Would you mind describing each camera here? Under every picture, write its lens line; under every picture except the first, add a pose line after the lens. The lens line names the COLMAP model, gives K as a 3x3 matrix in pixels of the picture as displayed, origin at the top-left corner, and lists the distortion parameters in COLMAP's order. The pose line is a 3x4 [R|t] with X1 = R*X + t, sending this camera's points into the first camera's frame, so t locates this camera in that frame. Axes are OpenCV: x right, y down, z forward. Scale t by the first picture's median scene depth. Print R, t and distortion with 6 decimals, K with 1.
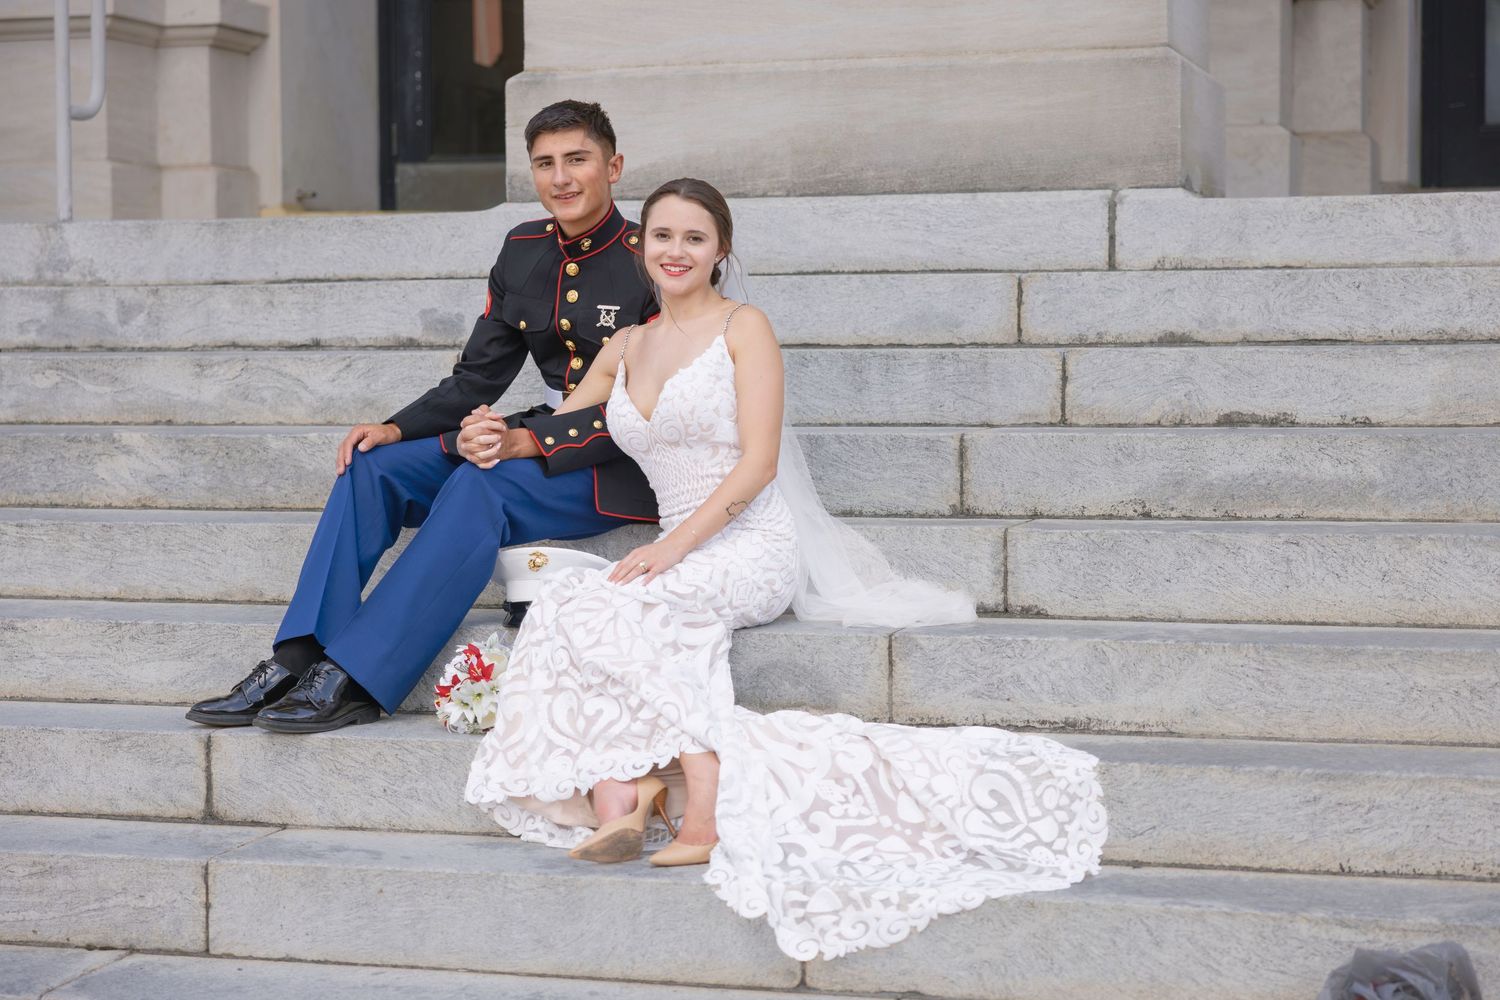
lens RADIAL K [[2783.8, 0, 750.0], [0, 2783.8, 500.0], [0, 0, 1]] dist [0.026613, -0.167380]
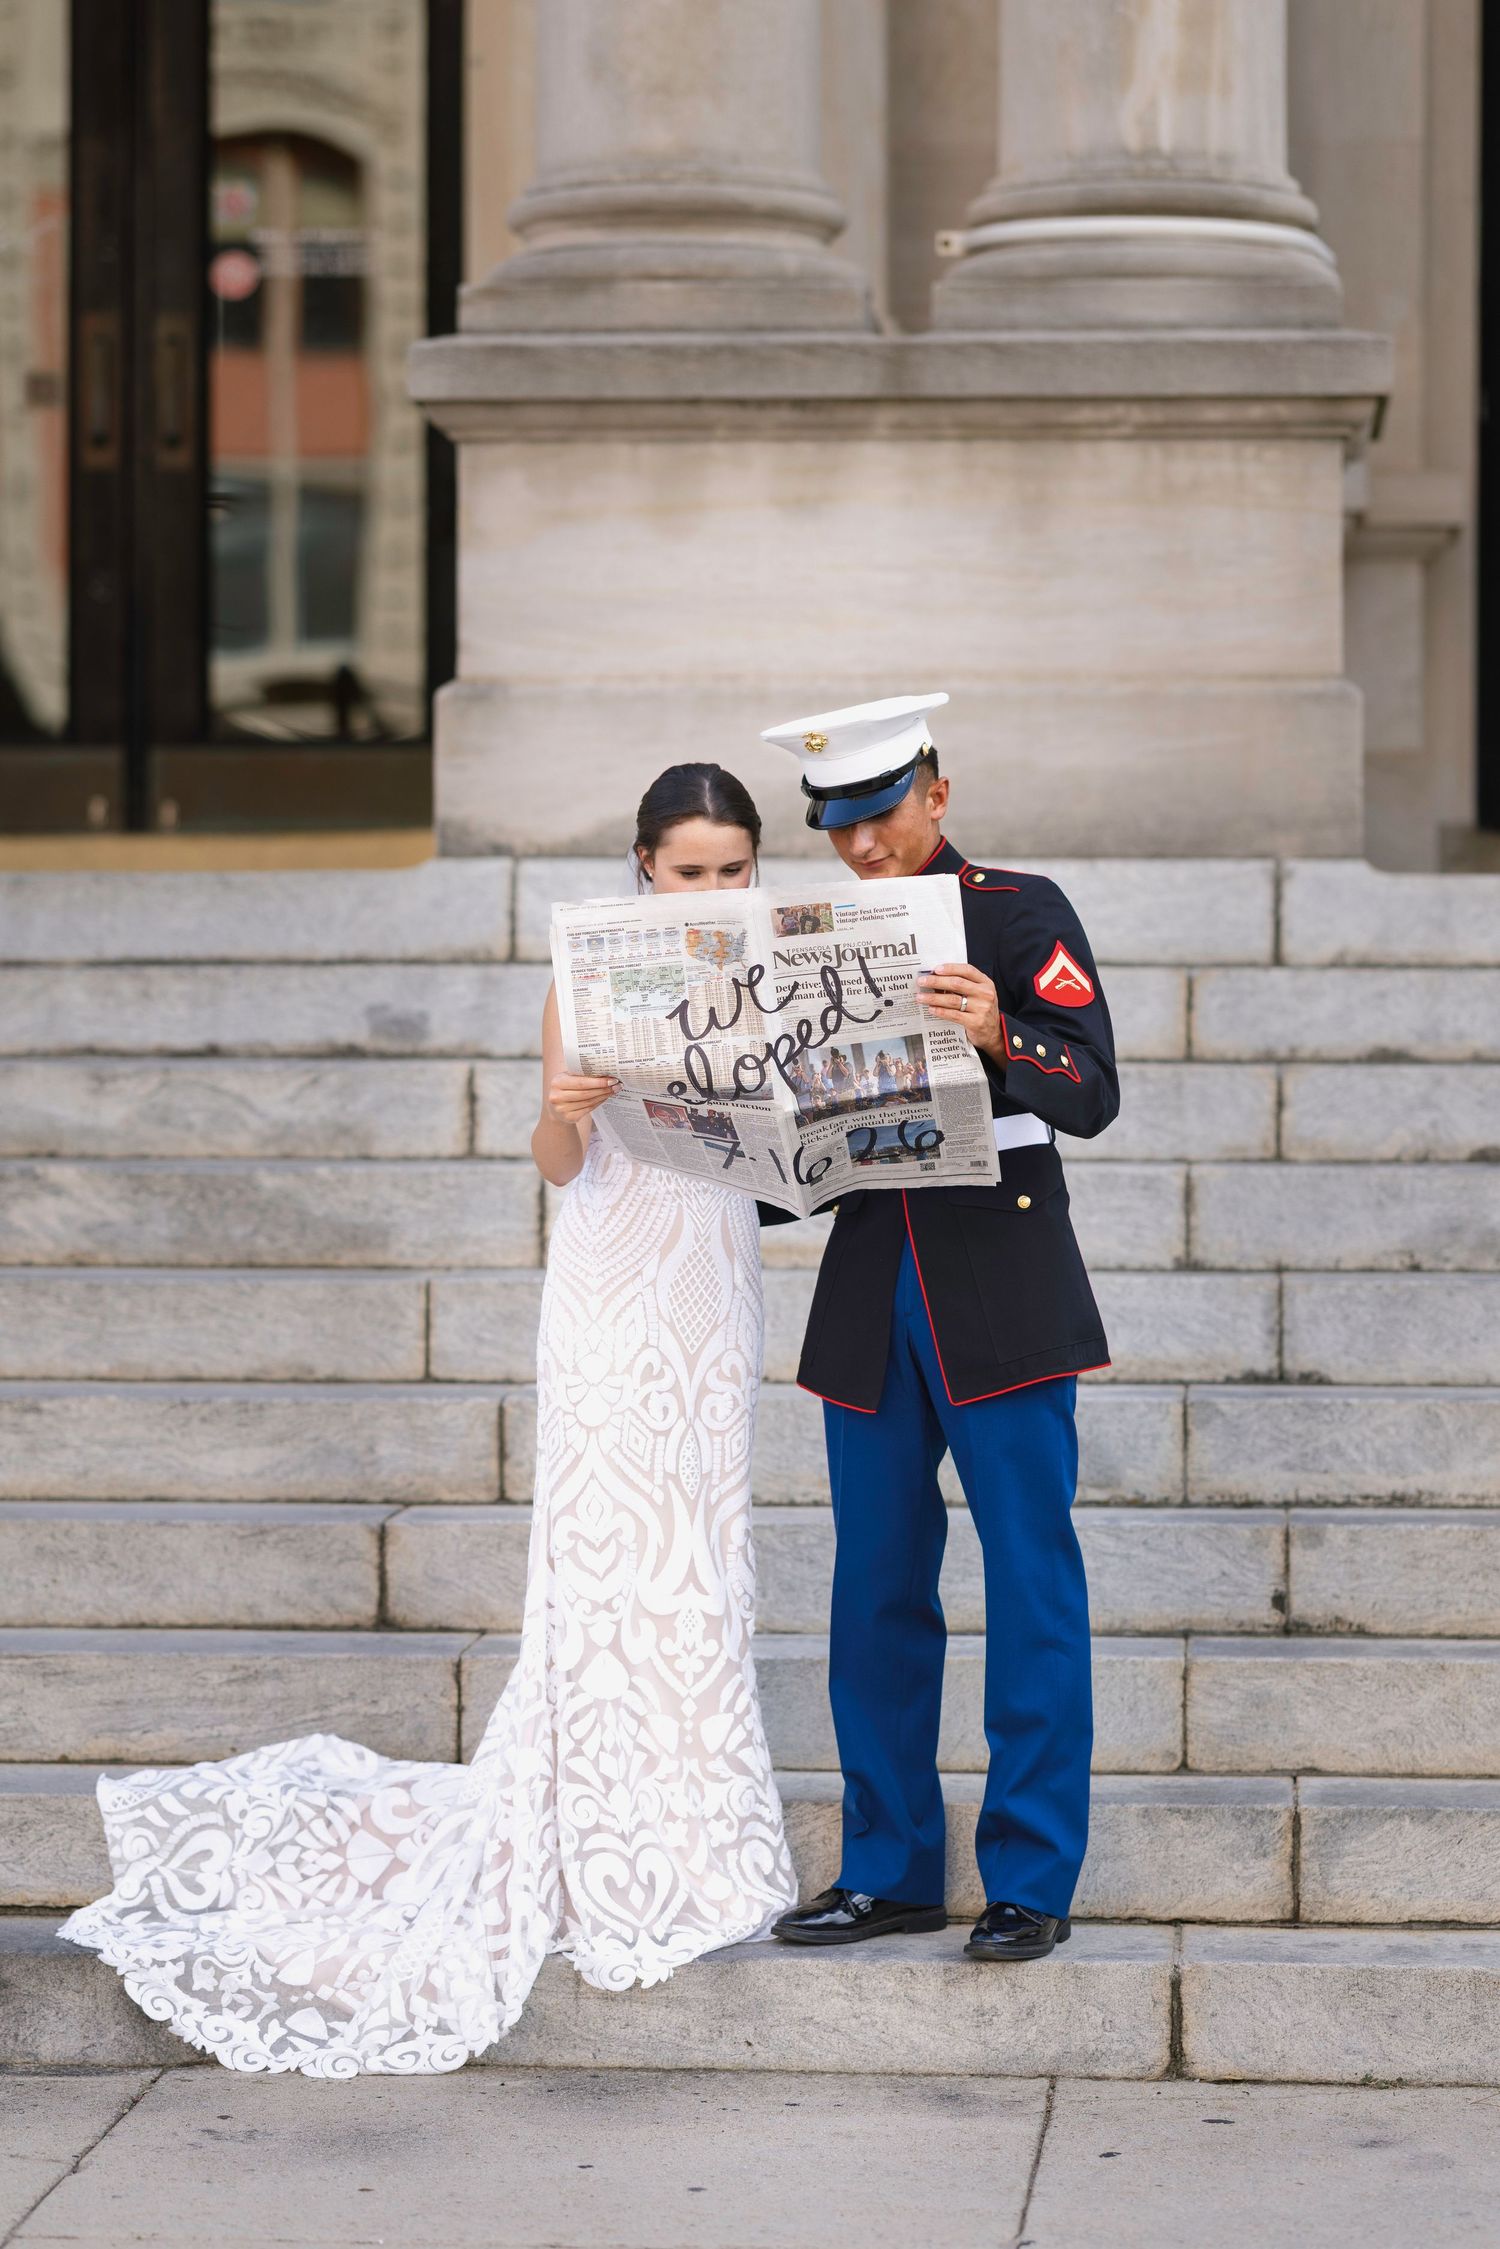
lens RADIAL K [[6057.0, 0, 750.0], [0, 6057.0, 1124.5], [0, 0, 1]] dist [-0.083467, 1.077273]
pose [[0.980042, 0.005892, 0.198705, -0.413807], [0.002158, 0.999186, -0.040273, 0.035194], [-0.198781, 0.039898, 0.979232, -0.737173]]
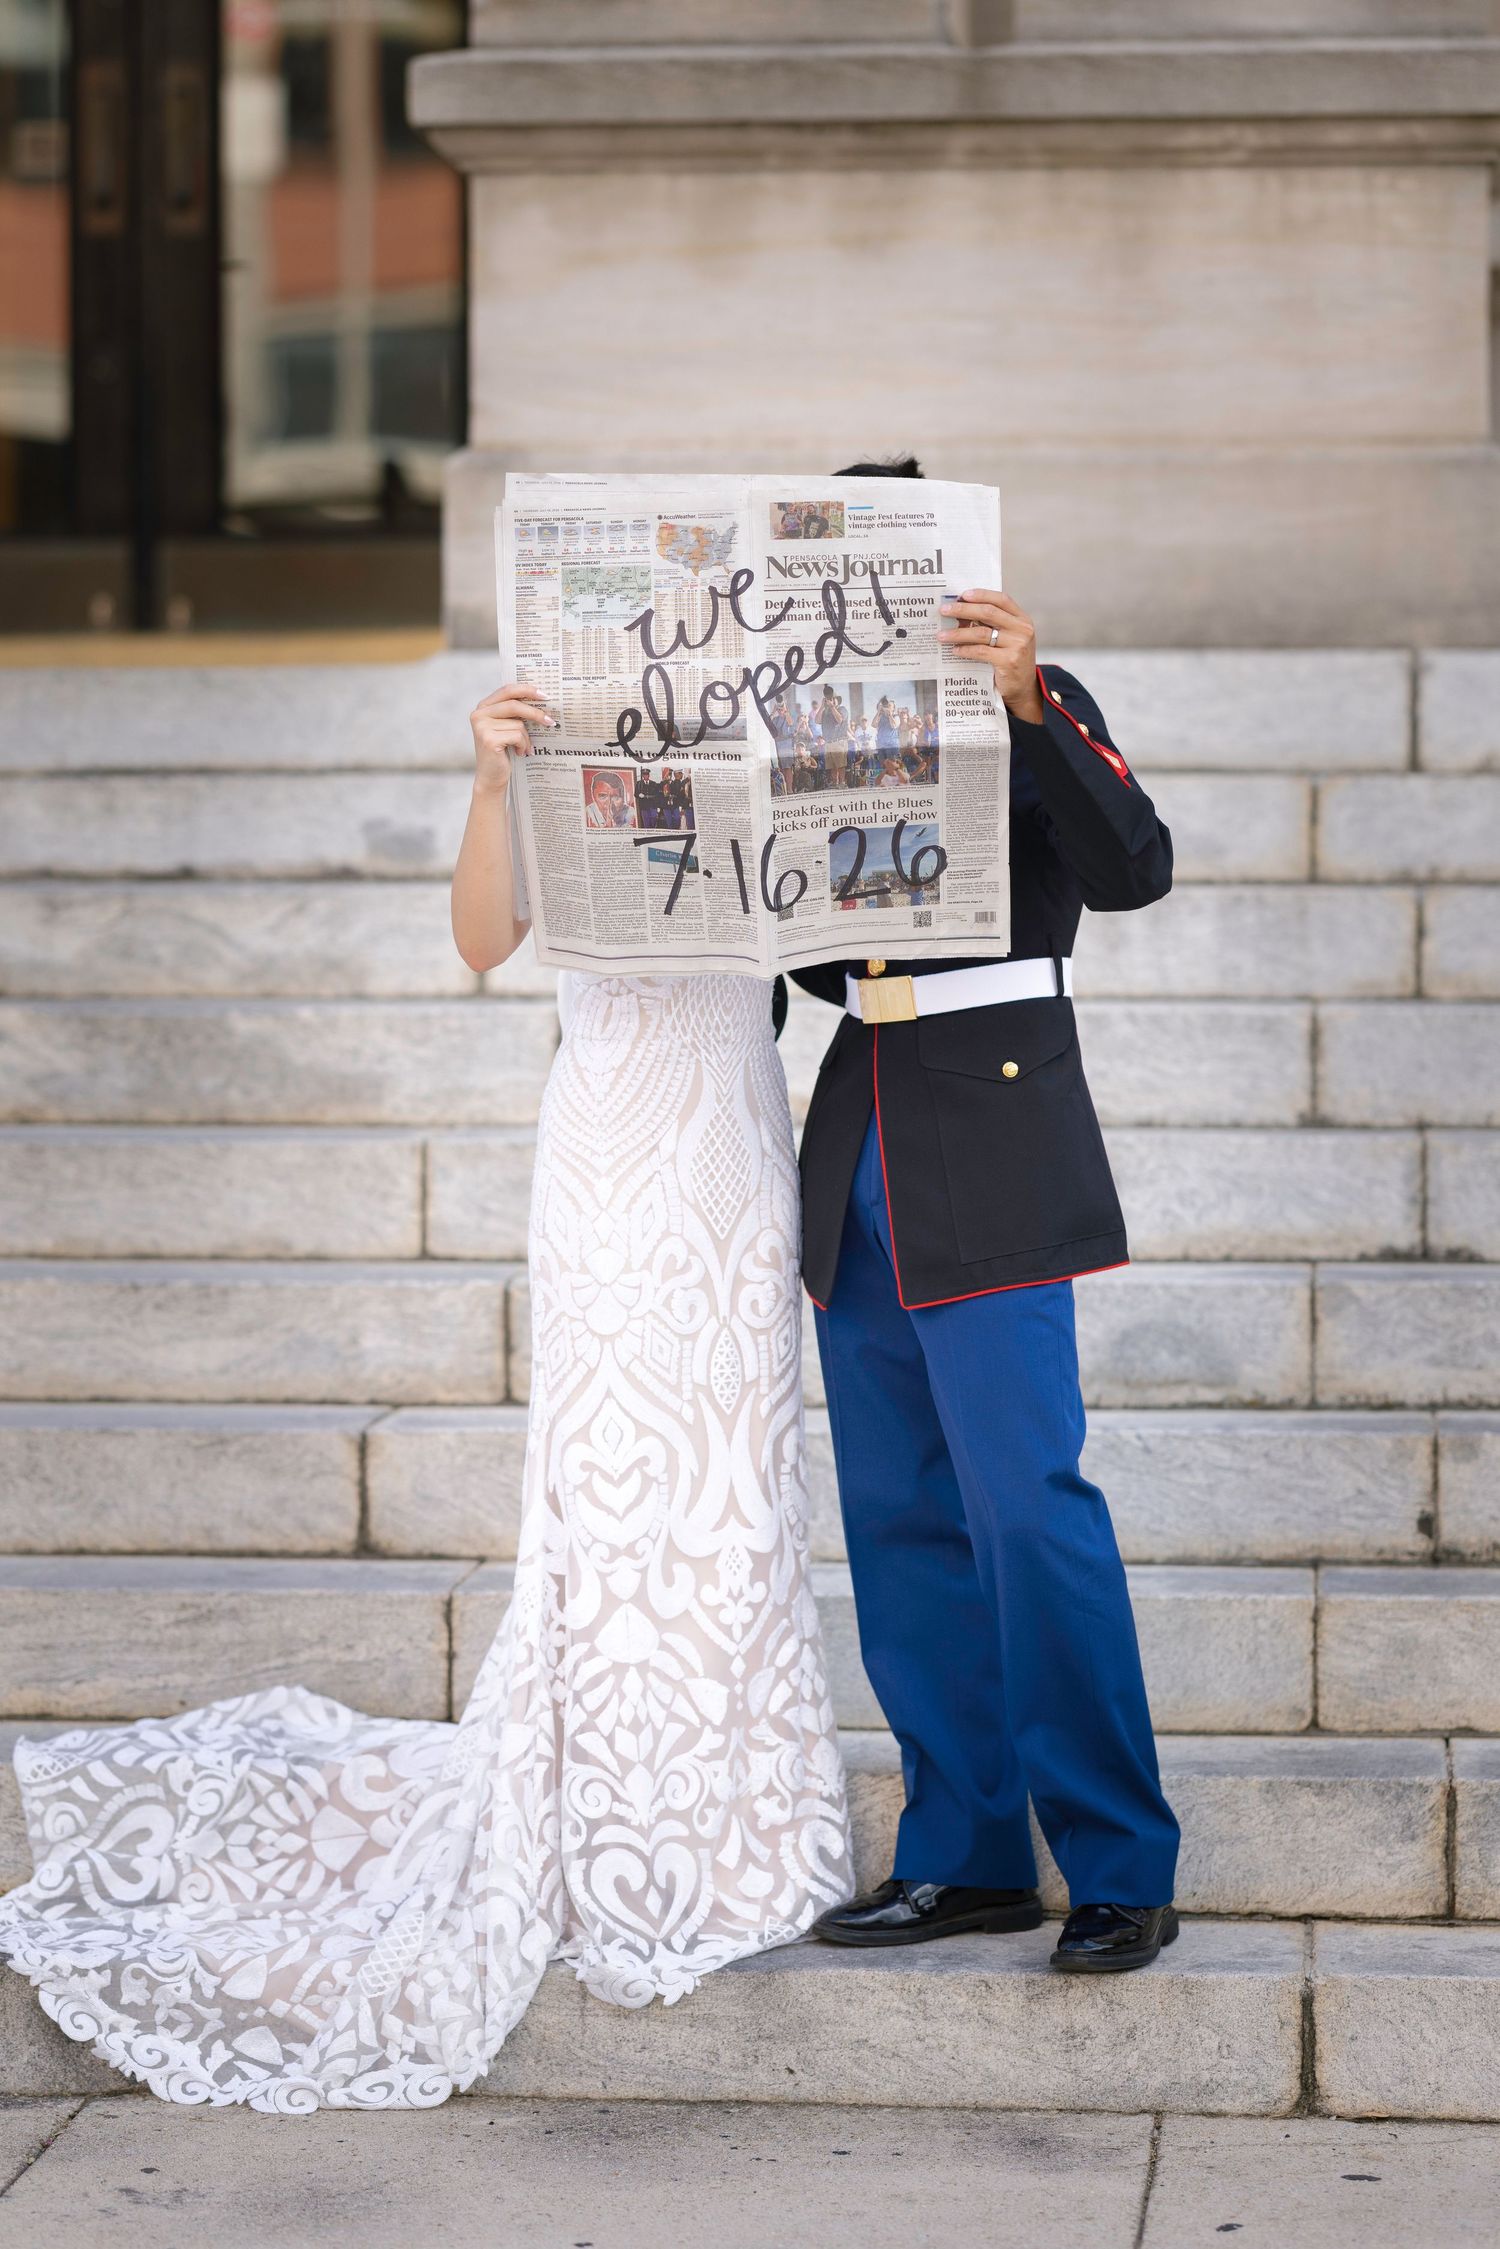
lens RADIAL K [[6057.0, 0, 750.0], [0, 6057.0, 1124.5], [0, 0, 1]] dist [-0.083467, 1.077273]
pose [[0.983023, -0.001280, 0.183479, -0.350850], [0.003467, 0.999927, -0.011597, 0.022788], [-0.183451, 0.012036, 0.982955, -0.482136]]
